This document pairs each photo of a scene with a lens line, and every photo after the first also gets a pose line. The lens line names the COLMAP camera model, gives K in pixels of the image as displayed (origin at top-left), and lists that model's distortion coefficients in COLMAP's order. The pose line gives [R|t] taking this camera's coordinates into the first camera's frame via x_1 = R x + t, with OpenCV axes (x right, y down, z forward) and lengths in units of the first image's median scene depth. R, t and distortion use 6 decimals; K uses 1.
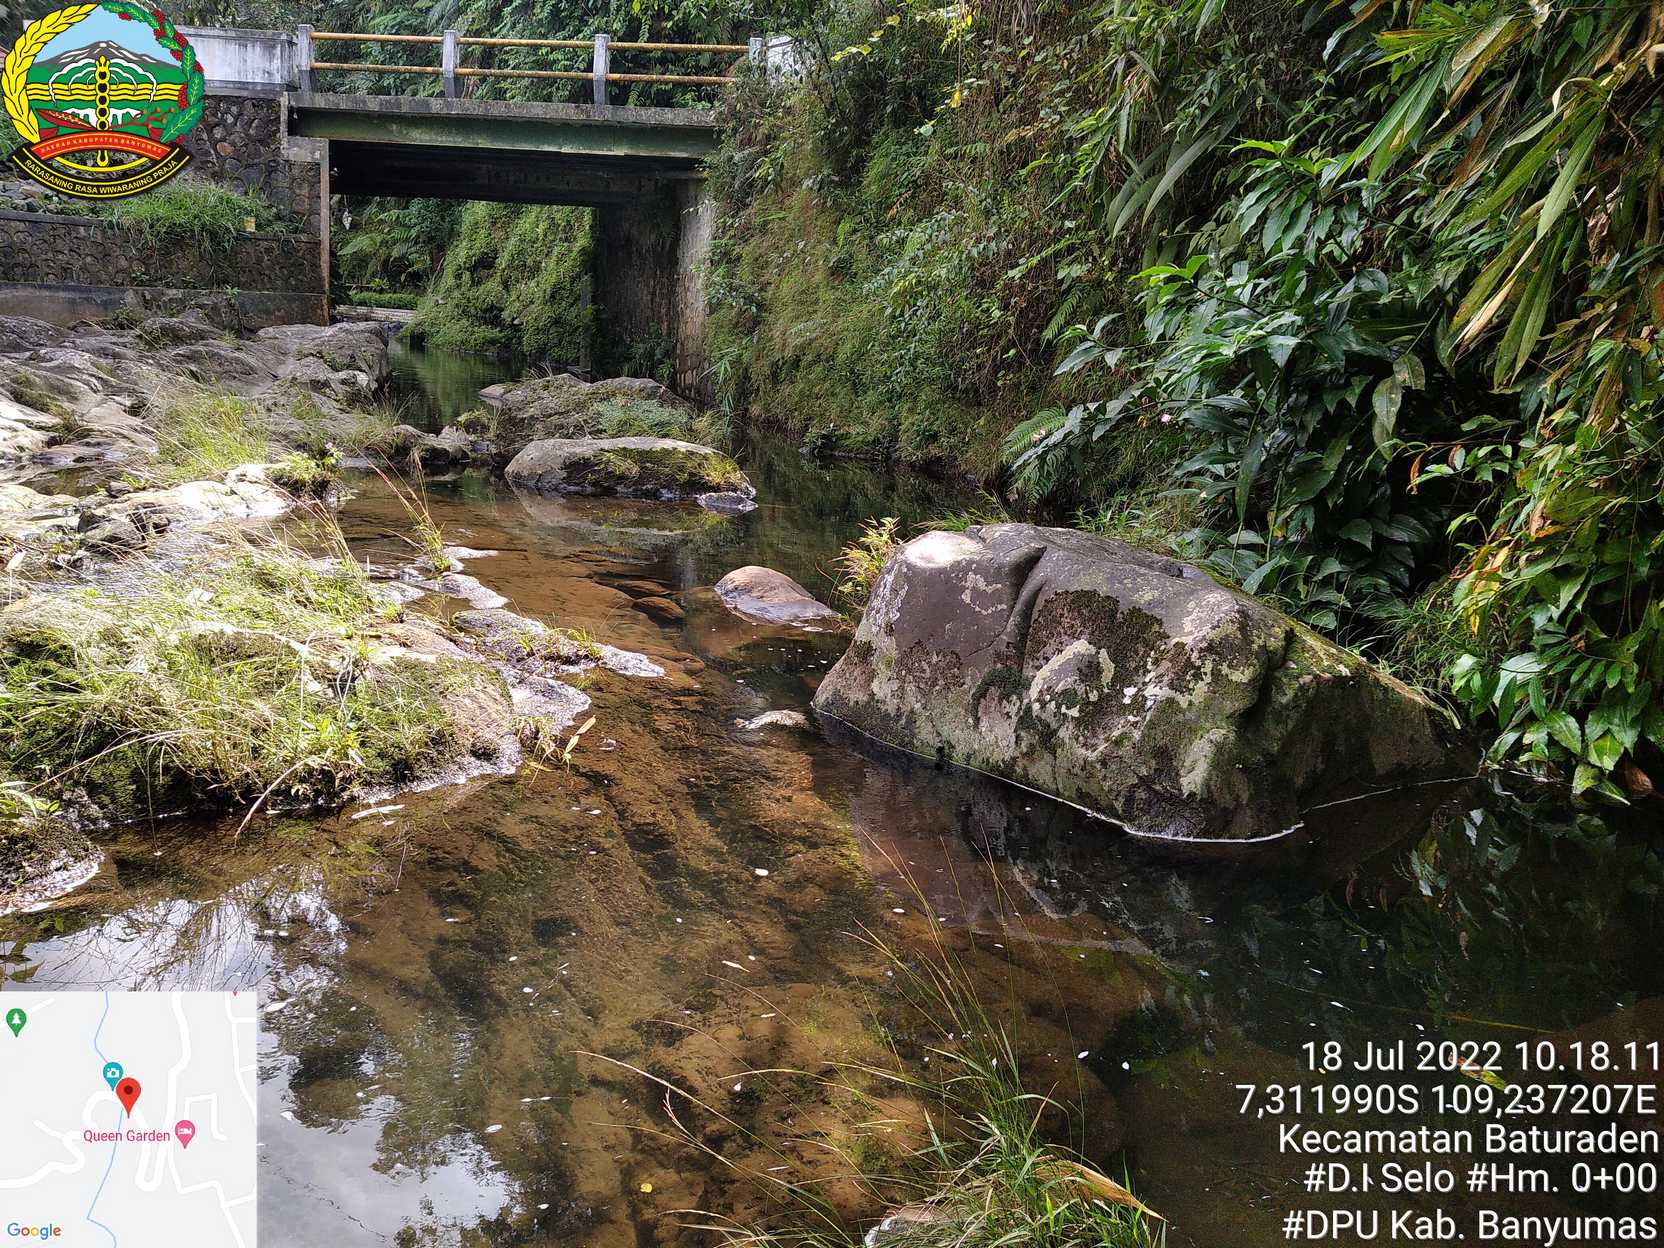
lens RADIAL K [[1419.3, 0, 823.2], [0, 1419.3, 617.2], [0, 0, 1]] dist [0.146631, -0.429725]
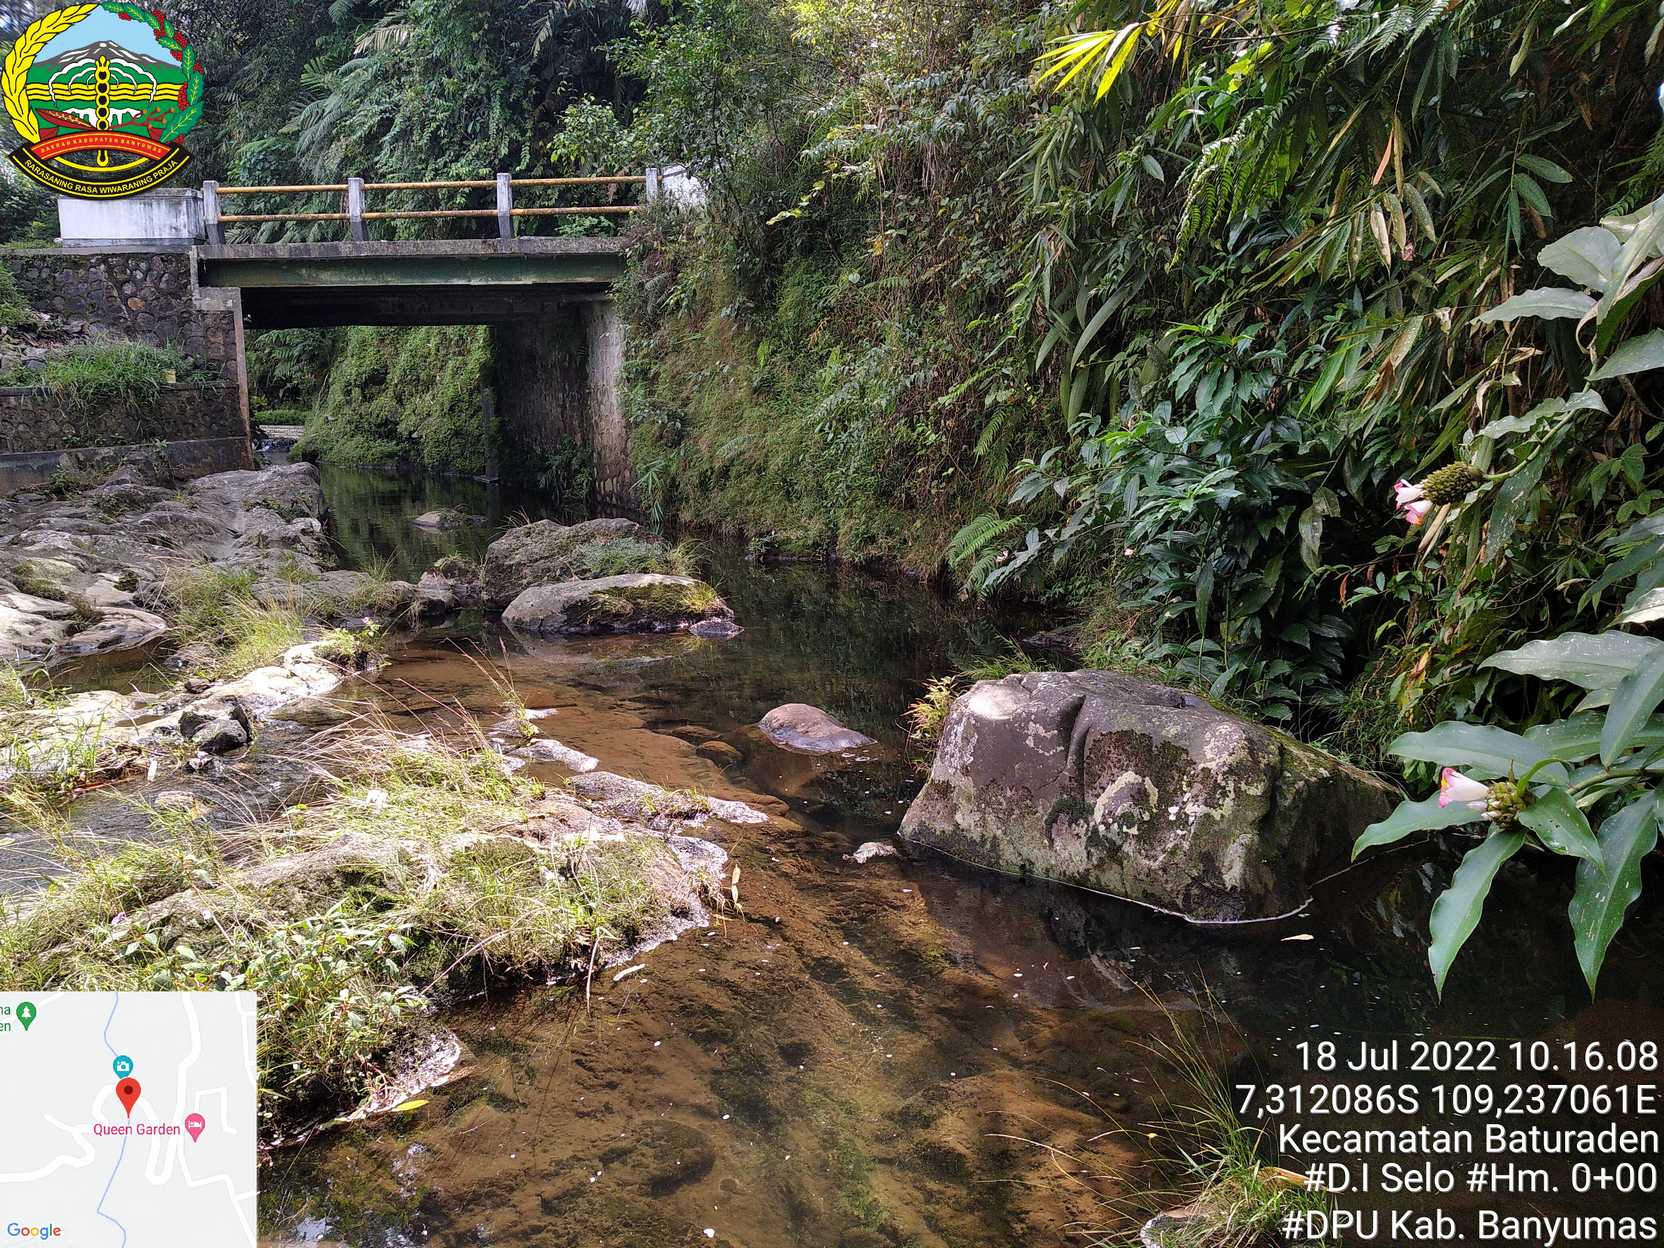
lens RADIAL K [[1456.8, 0, 800.0], [0, 1456.8, 625.1], [0, 0, 1]] dist [0.231595, -0.815882]
pose [[0.991822, -0.093381, 0.087001, -0.126760], [0.095400, 0.995251, -0.019331, -0.069461], [-0.084783, 0.027473, 0.996021, -0.174971]]
